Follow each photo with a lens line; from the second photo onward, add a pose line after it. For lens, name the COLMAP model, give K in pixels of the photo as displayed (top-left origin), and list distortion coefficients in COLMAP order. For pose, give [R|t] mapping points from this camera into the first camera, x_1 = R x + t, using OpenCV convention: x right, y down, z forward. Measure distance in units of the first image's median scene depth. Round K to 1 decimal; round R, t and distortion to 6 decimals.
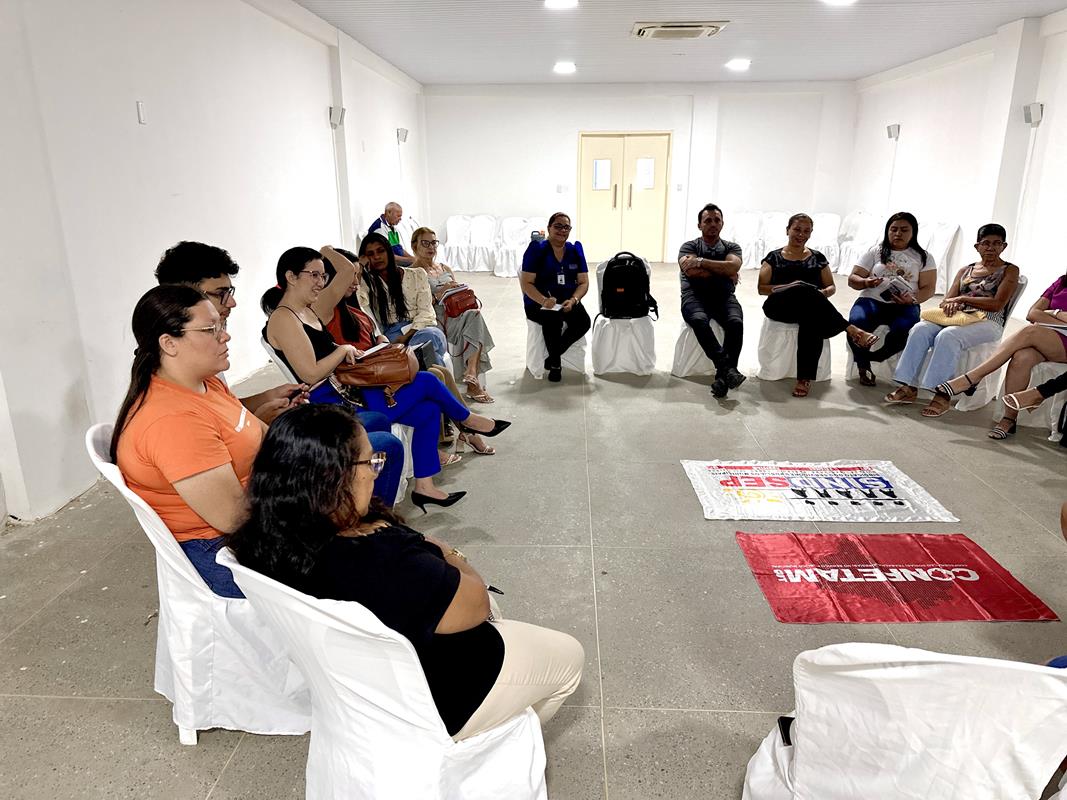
lens RADIAL K [[744.3, 0, 533.5], [0, 744.3, 400.0], [0, 0, 1]] dist [0.118305, -0.162599]
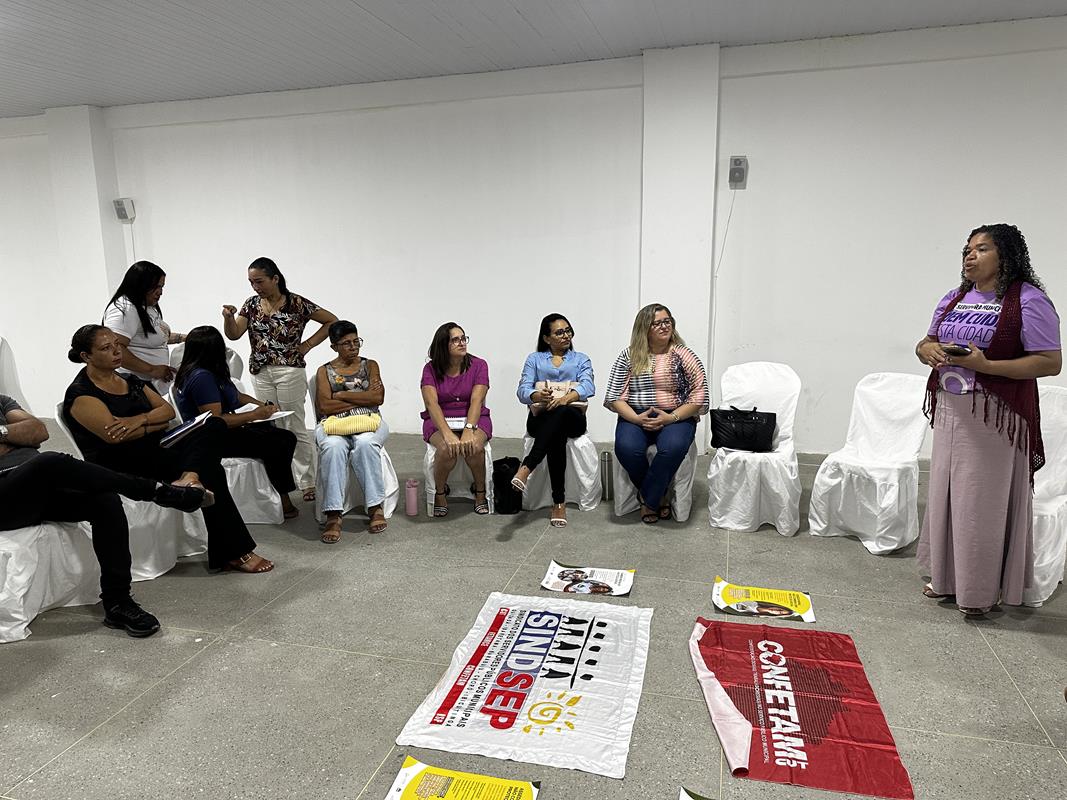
lens RADIAL K [[750.6, 0, 534.5], [0, 750.6, 395.1], [0, 0, 1]] dist [0.107139, -0.171570]
pose [[0.239516, -0.175007, 0.954989, -0.318687], [0.301323, 0.948448, 0.098235, -0.215548], [-0.922950, 0.264231, 0.279902, 0.696662]]
